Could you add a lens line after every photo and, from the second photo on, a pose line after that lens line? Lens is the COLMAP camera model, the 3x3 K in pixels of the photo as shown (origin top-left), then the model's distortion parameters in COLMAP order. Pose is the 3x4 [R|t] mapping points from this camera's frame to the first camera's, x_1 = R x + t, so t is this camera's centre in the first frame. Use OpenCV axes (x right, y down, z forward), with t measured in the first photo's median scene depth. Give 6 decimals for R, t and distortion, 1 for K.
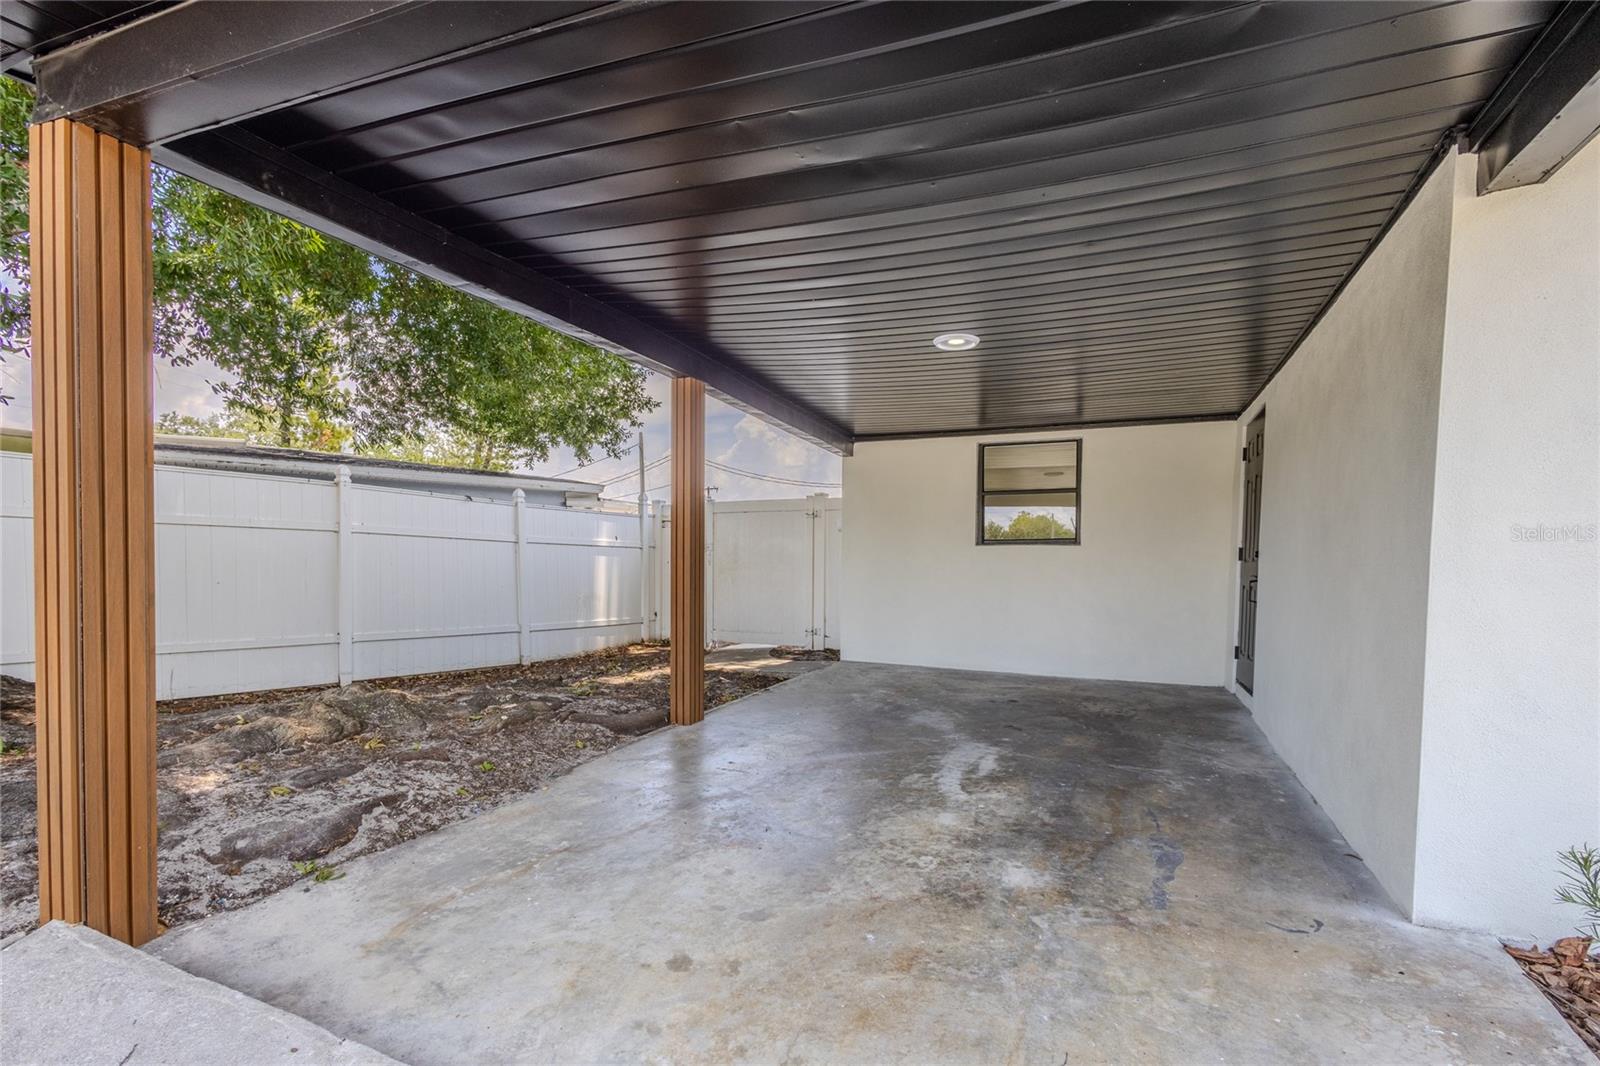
lens RADIAL K [[761.1, 0, 801.1], [0, 761.1, 470.7], [0, 0, 1]] dist [0.016804, -0.000366]
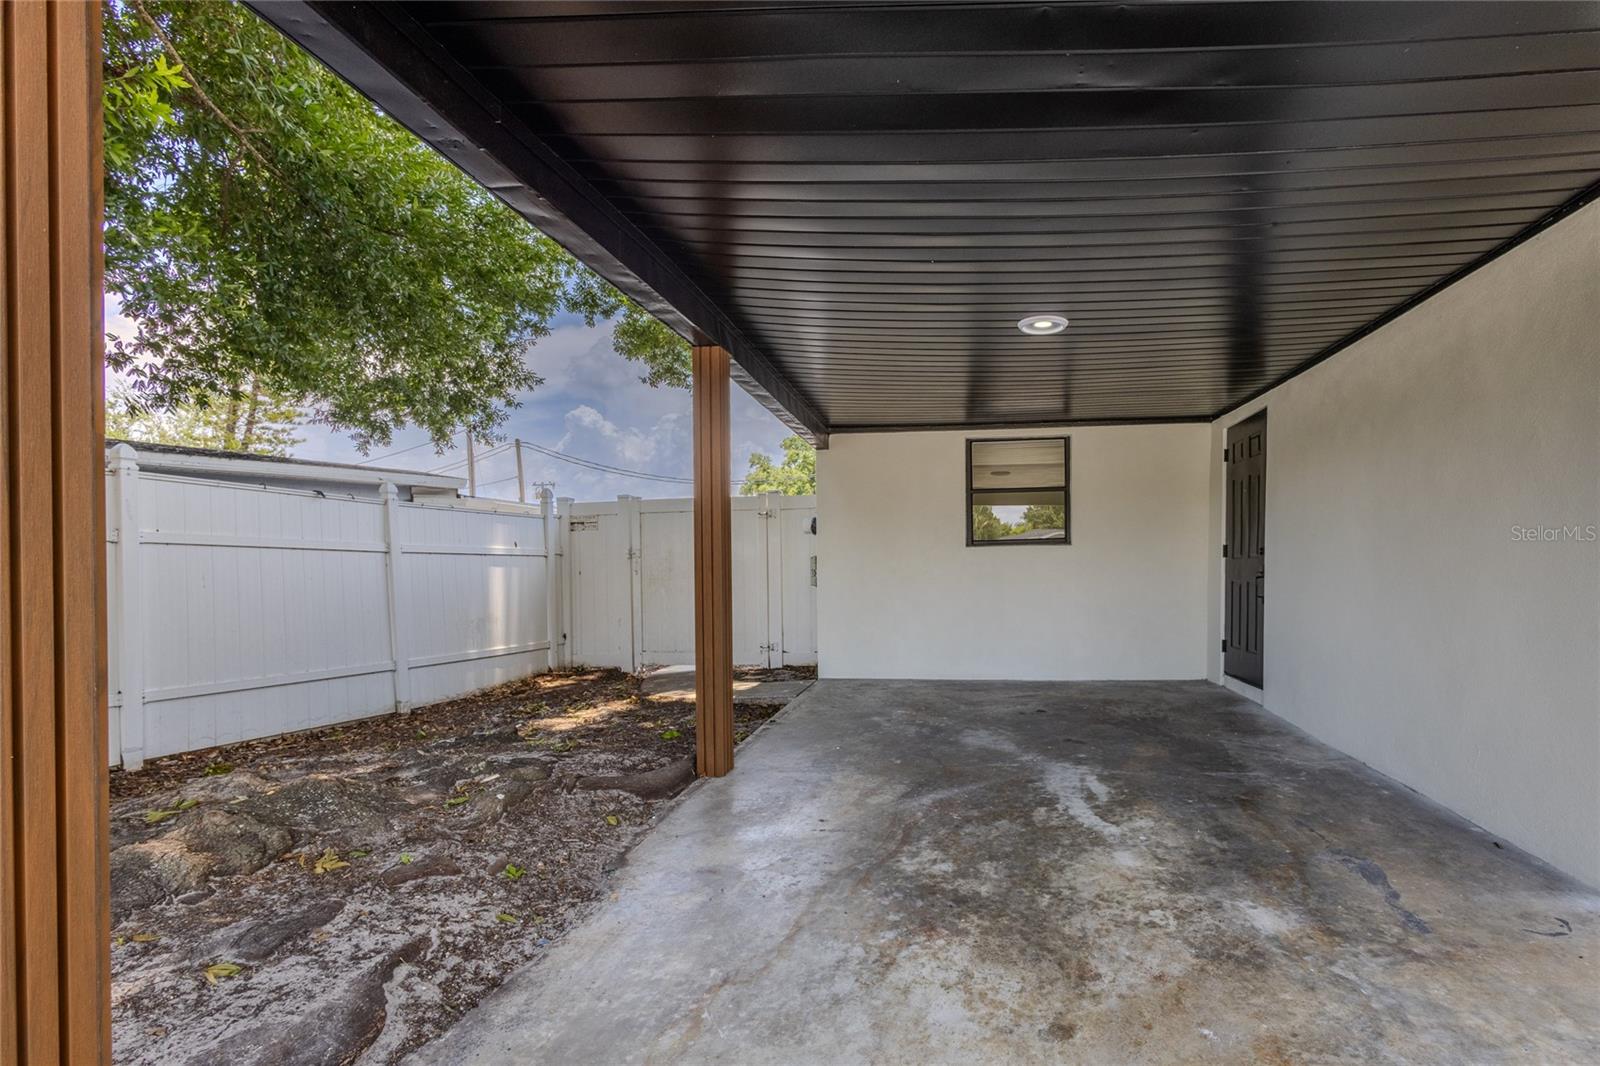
lens RADIAL K [[771.0, 0, 801.7], [0, 771.0, 469.8], [0, 0, 1]] dist [0.010863, -0.000297]
pose [[0.946087, 0.015397, 0.323547, -0.344118], [-0.016154, 0.999869, -0.000346, 0.008262], [-0.323510, -0.004899, 0.946212, 0.205205]]
